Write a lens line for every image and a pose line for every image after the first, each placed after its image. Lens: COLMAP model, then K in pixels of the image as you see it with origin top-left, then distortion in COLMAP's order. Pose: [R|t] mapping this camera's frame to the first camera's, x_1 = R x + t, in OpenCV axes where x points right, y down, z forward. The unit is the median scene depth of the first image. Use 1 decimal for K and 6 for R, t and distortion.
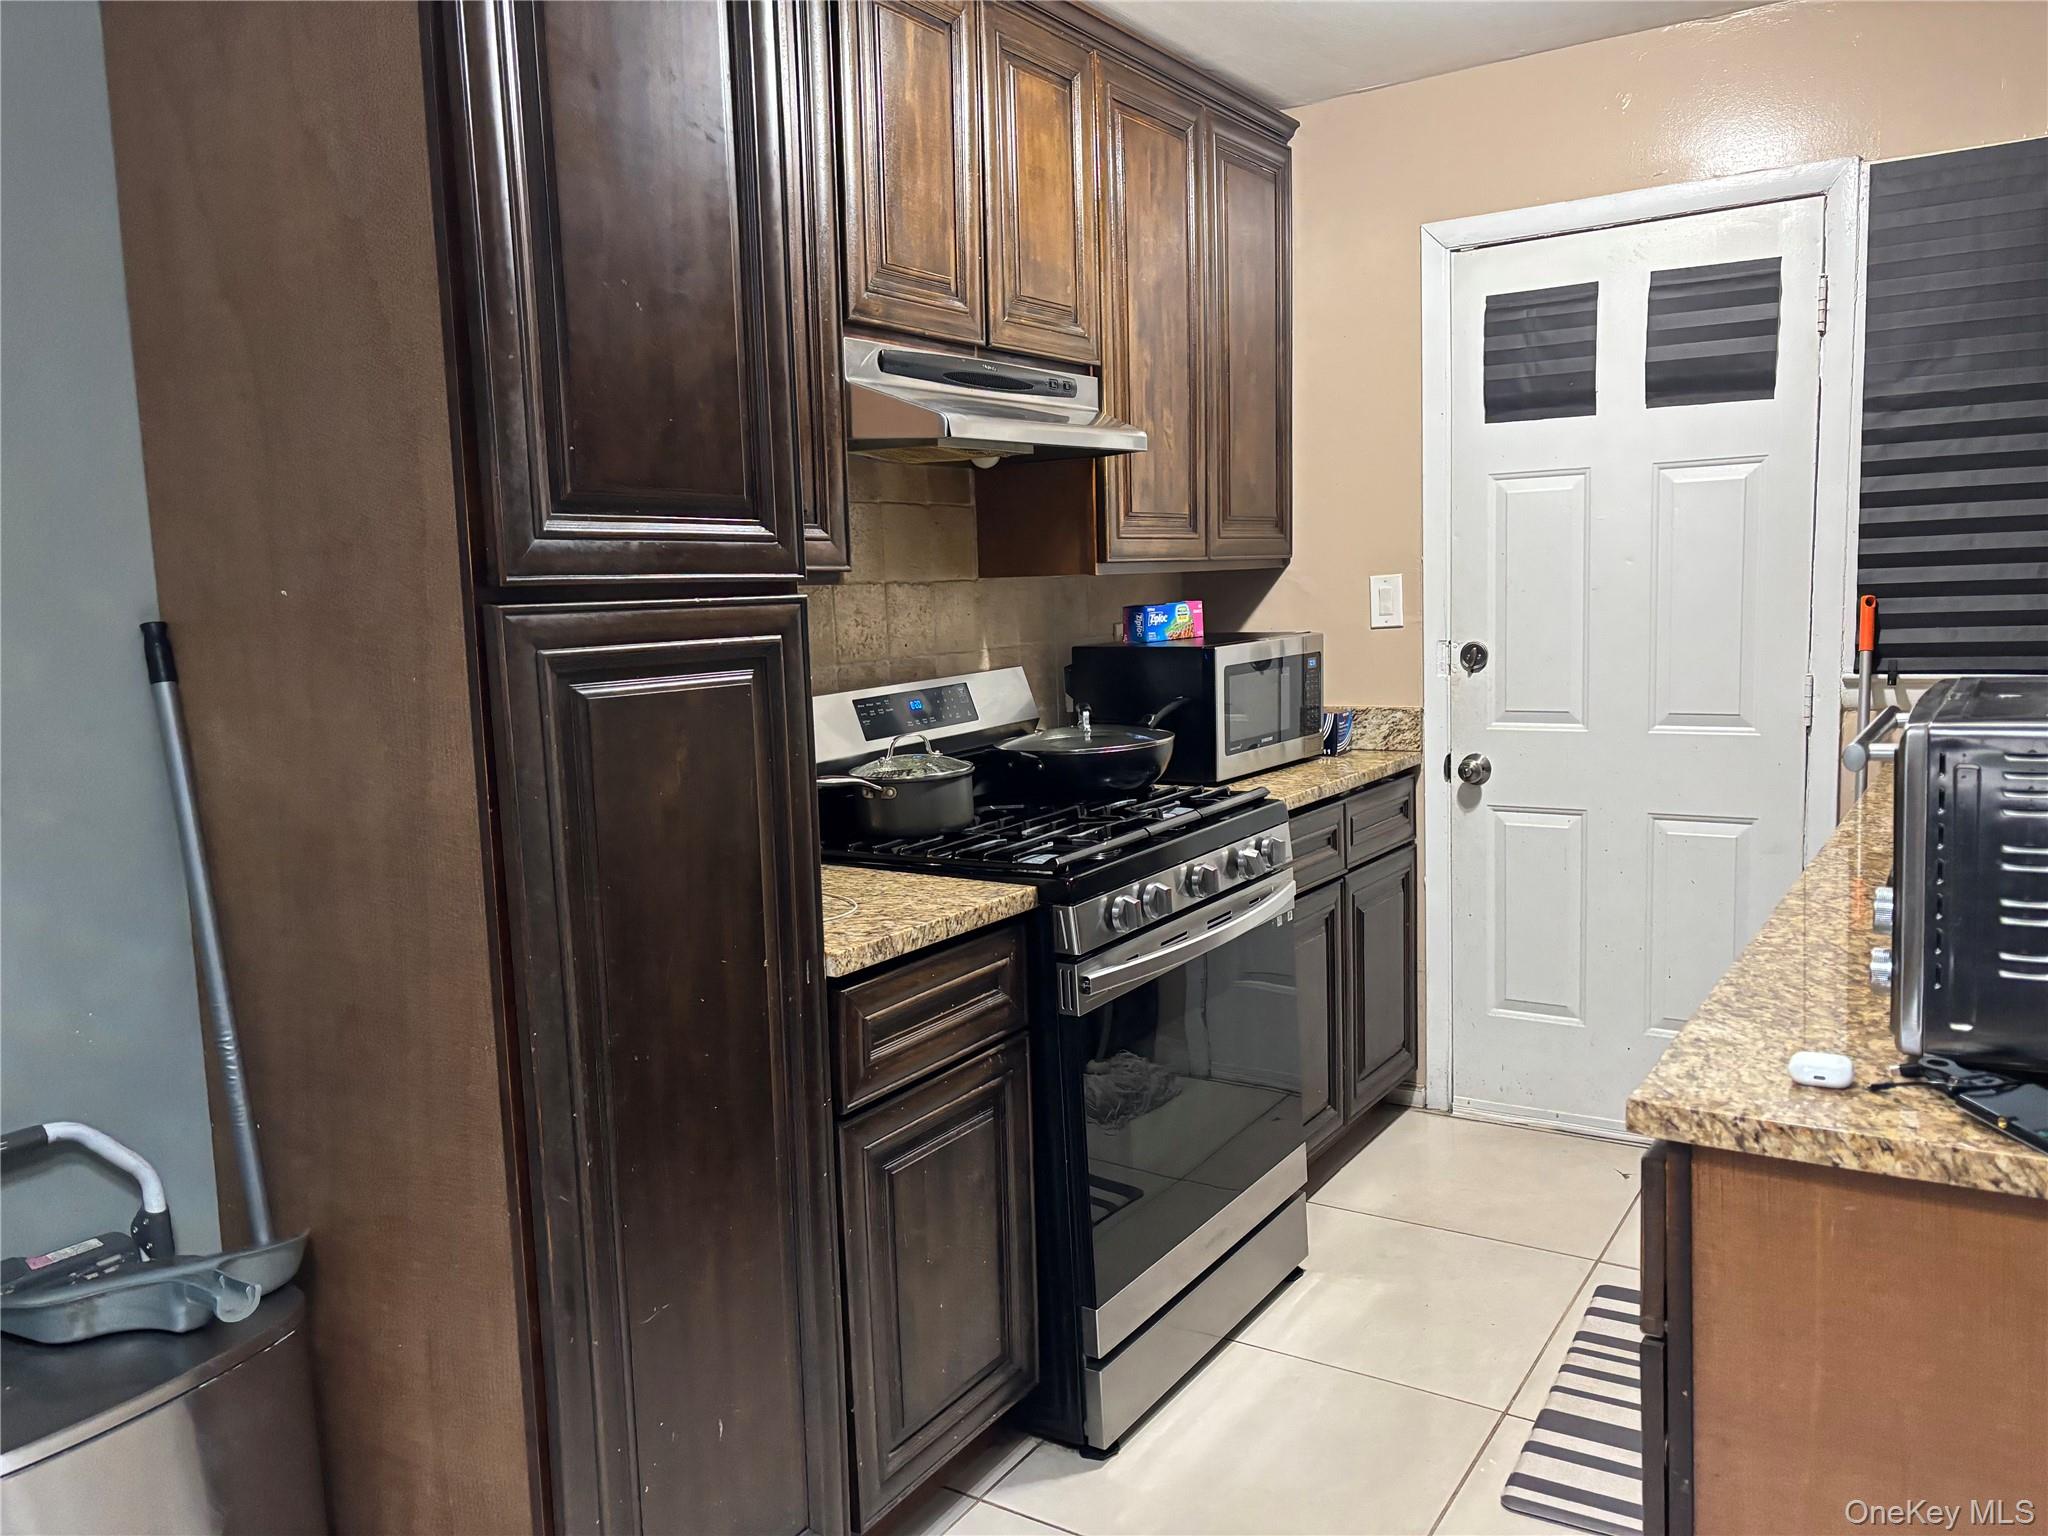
lens RADIAL K [[1548.5, 0, 1022.1], [0, 1548.5, 783.3], [0, 0, 1]] dist [0.060868, -0.063474]
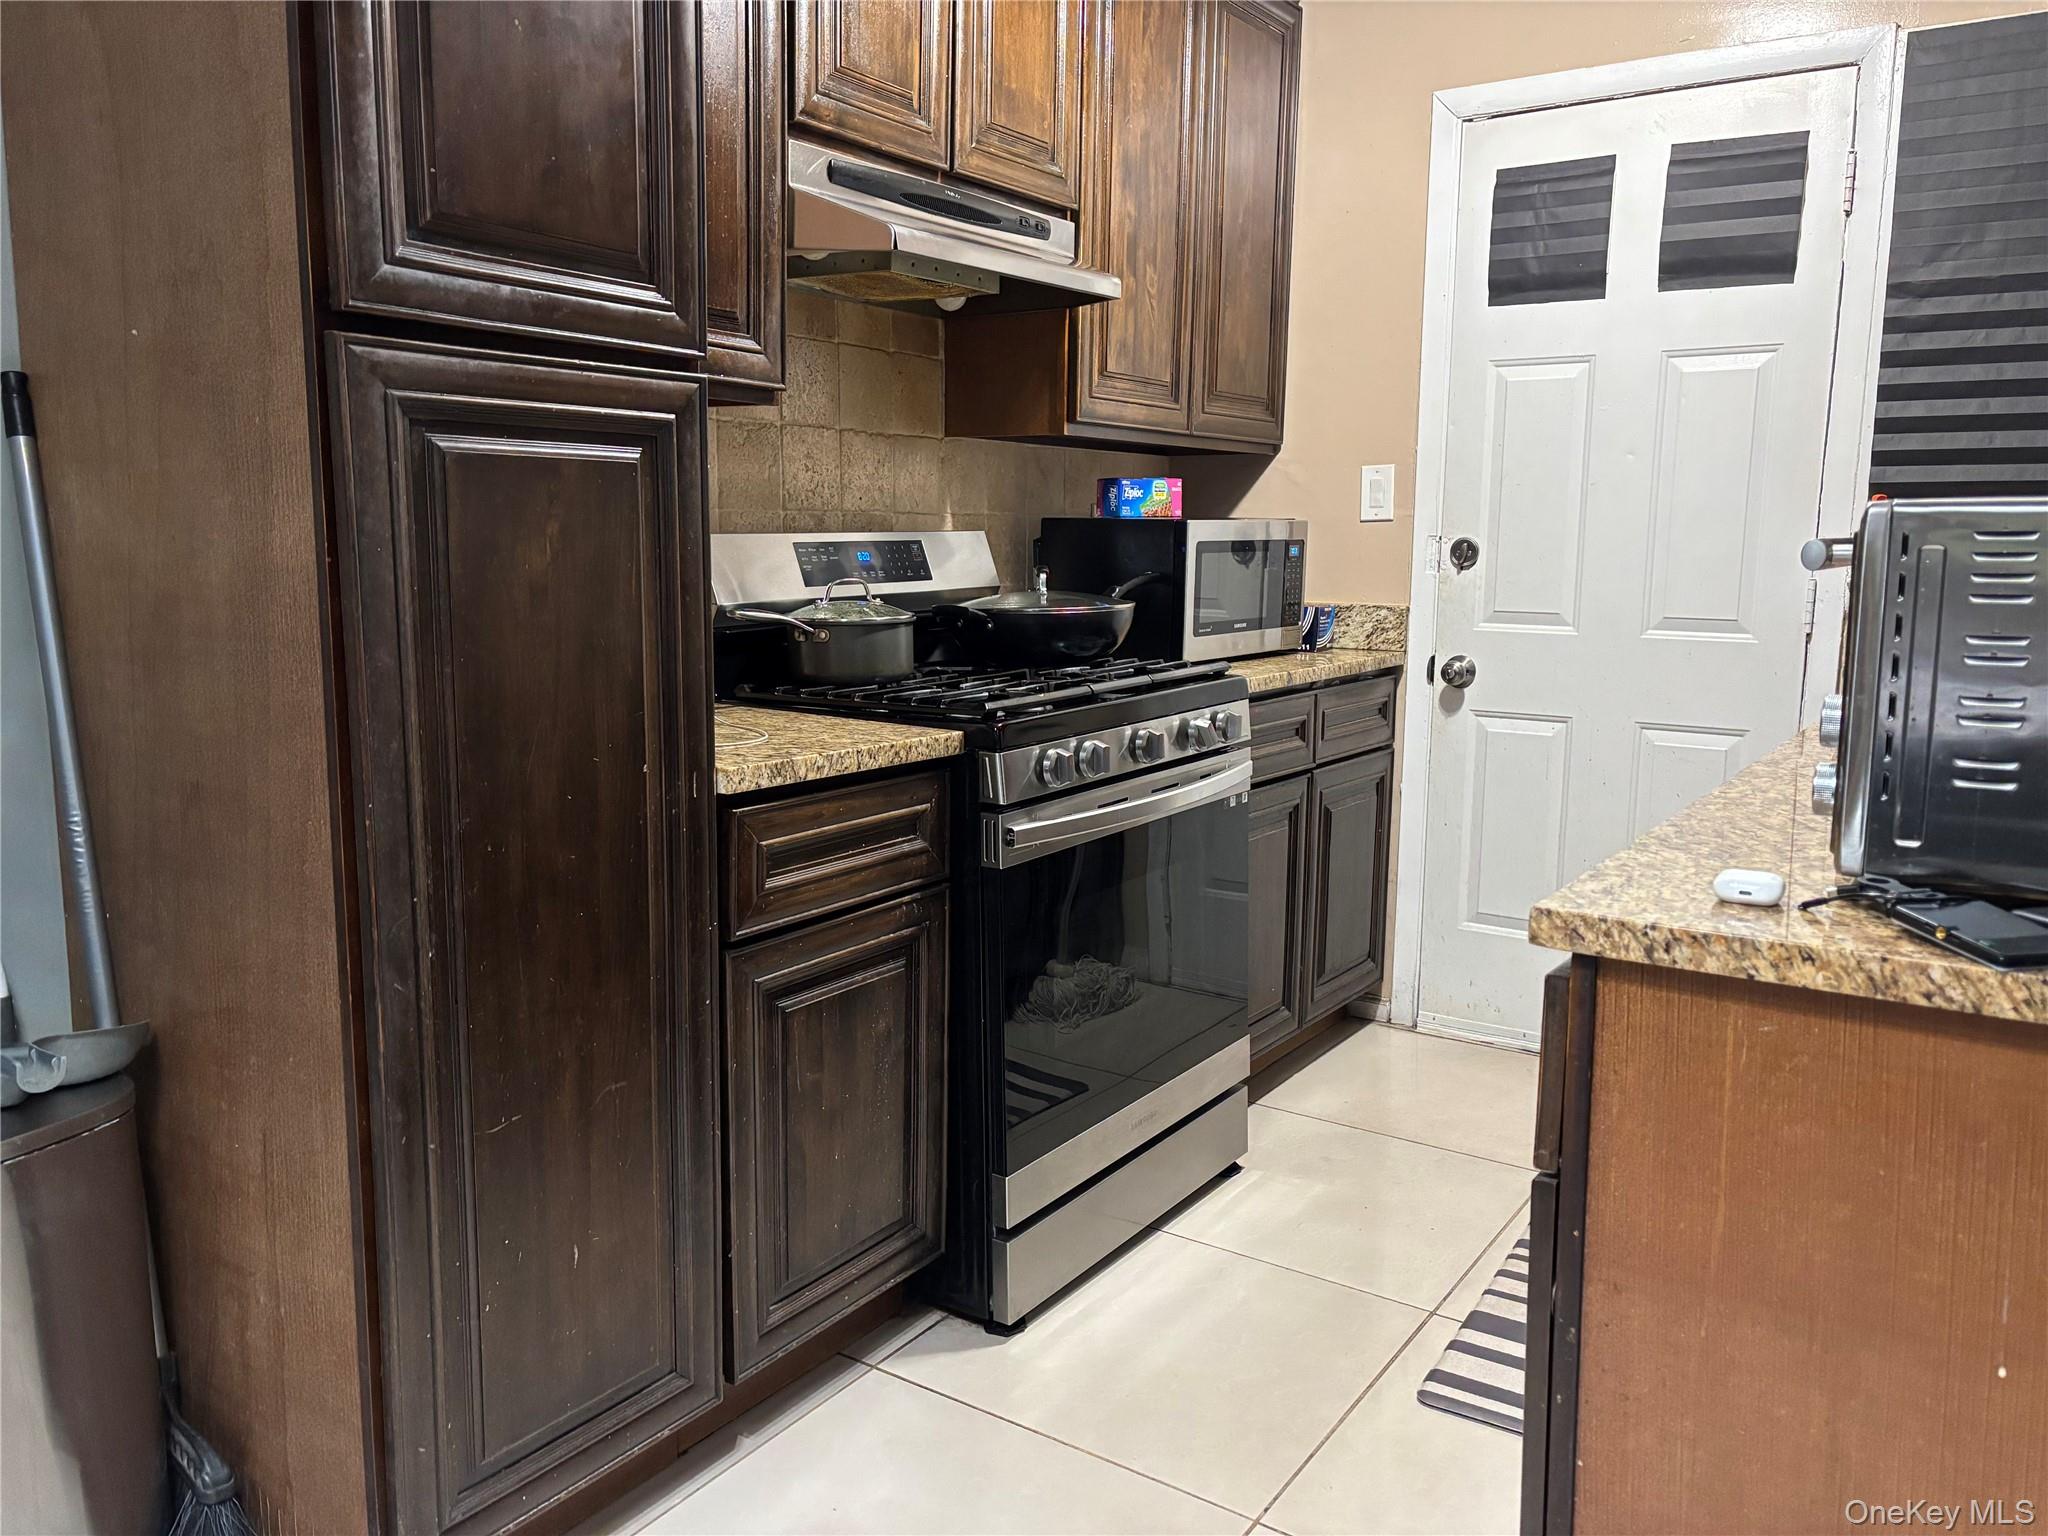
lens RADIAL K [[1548.5, 0, 1012.7], [0, 1548.5, 773.1], [0, 0, 1]] dist [0.060868, -0.063474]
pose [[0.998627, 0.049064, -0.018368, 0.064104], [-0.048610, 0.998520, 0.024405, 0.074852], [0.019538, -0.023479, 0.999533, 0.059419]]
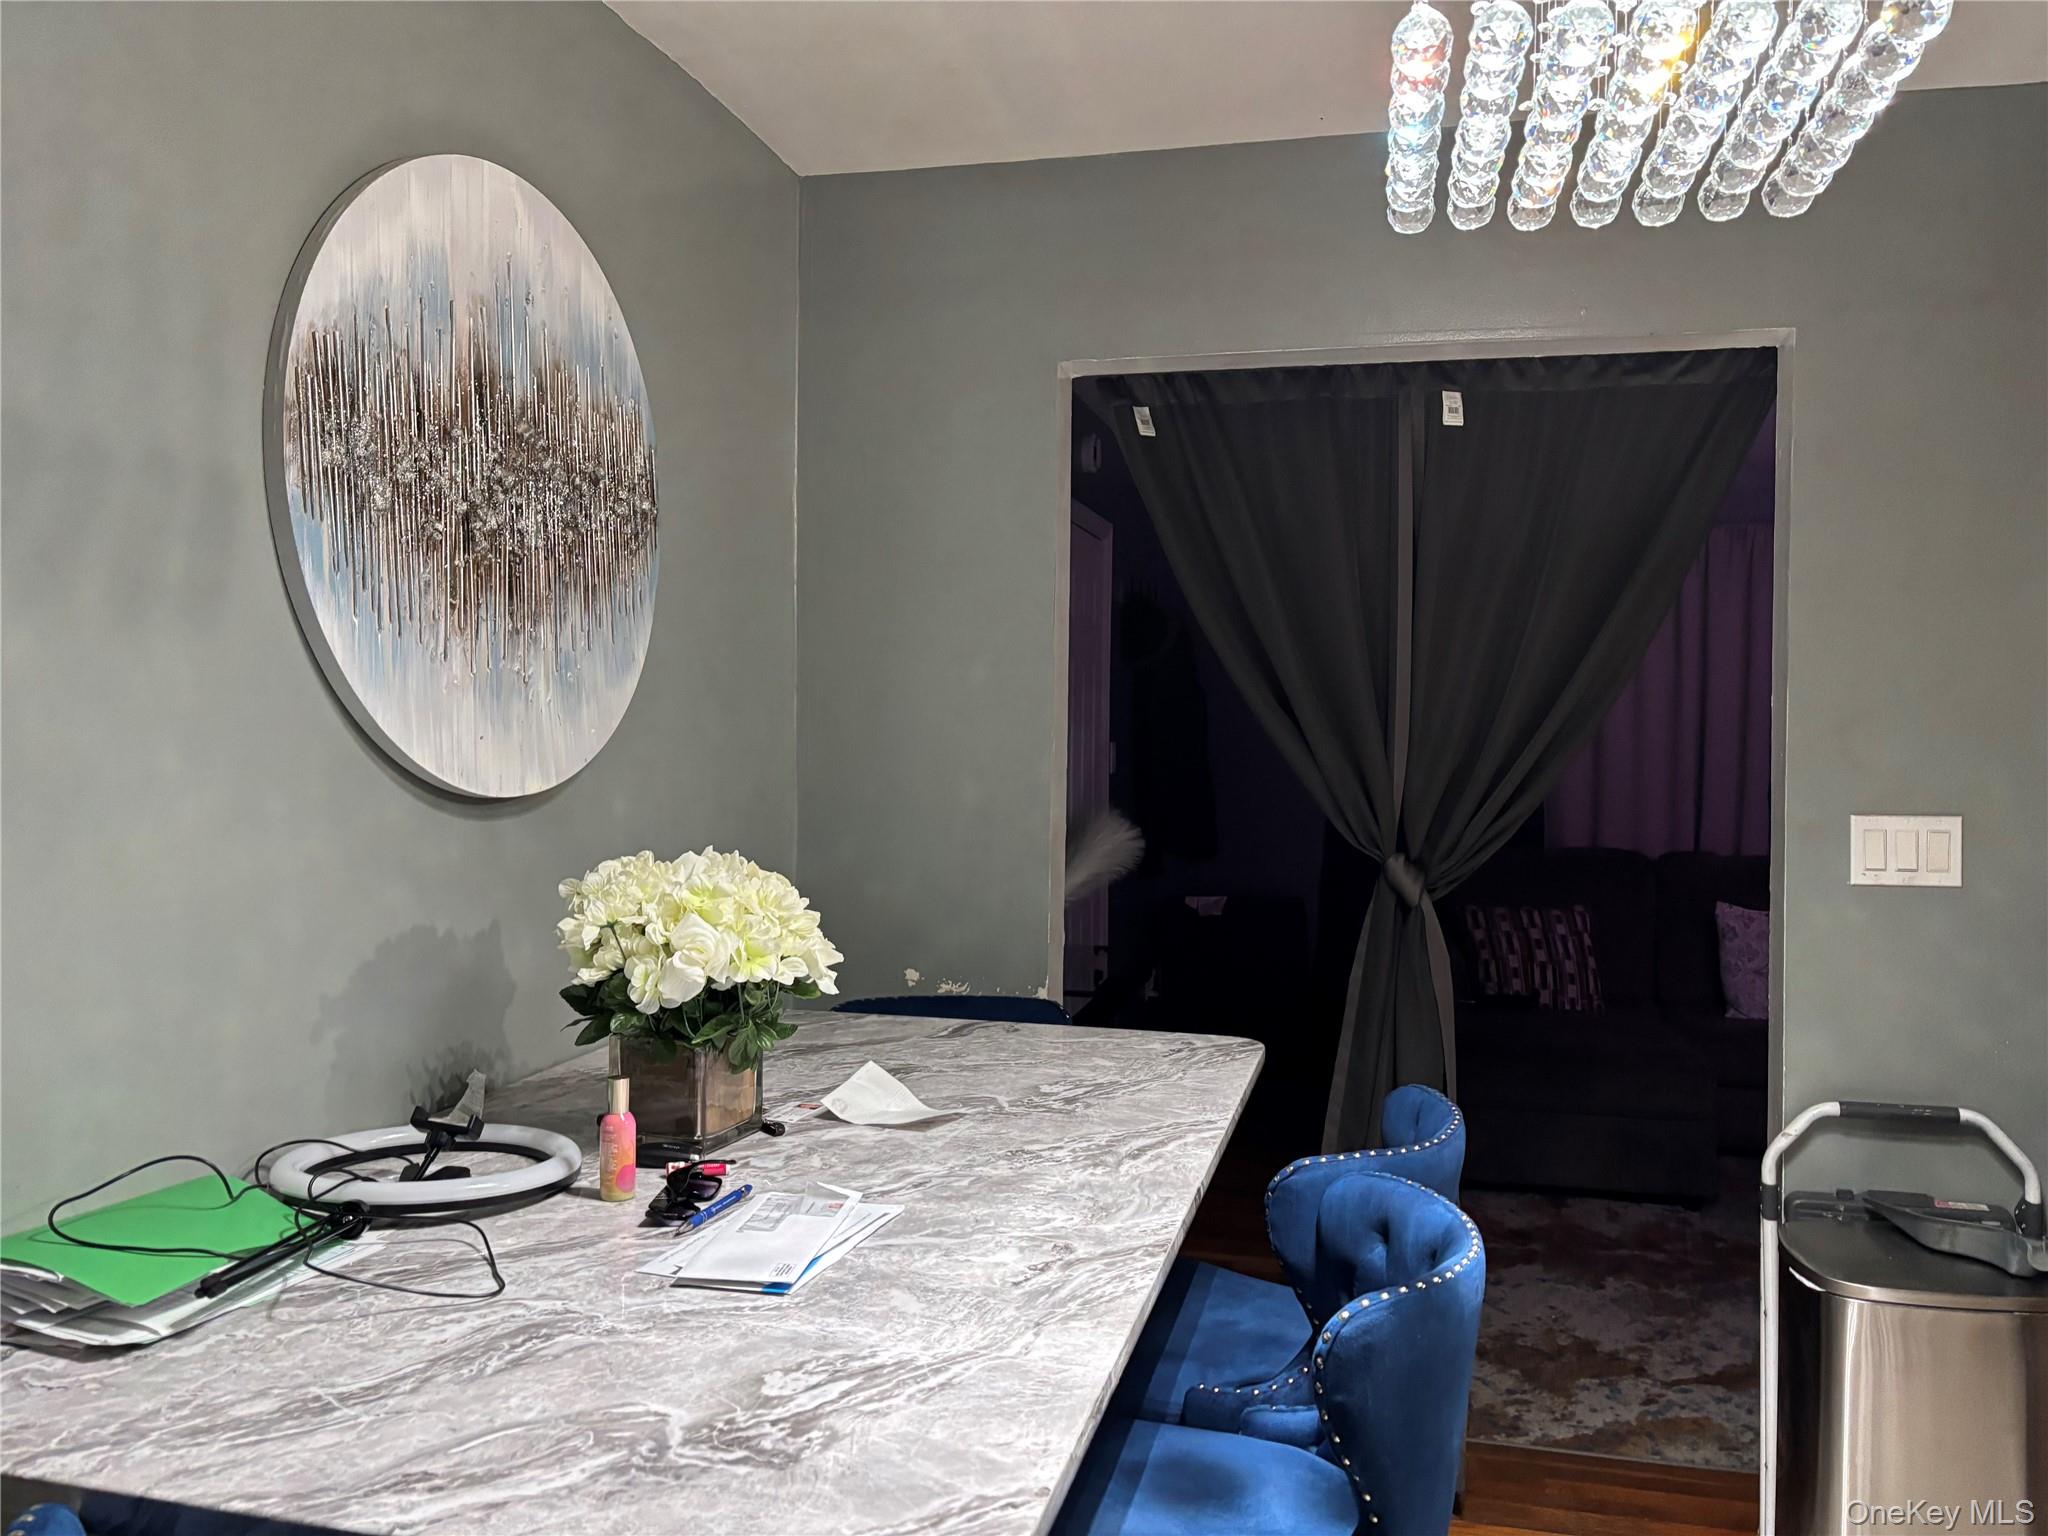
lens RADIAL K [[1548.5, 0, 1024.5], [0, 1548.5, 758.8], [0, 0, 1]] dist [0.060868, -0.063474]
pose [[0.334756, 0.057323, -0.940560, 0.344998], [-0.148274, 0.988918, 0.007498, 0.017097], [0.930566, 0.136950, 0.339546, -0.259637]]
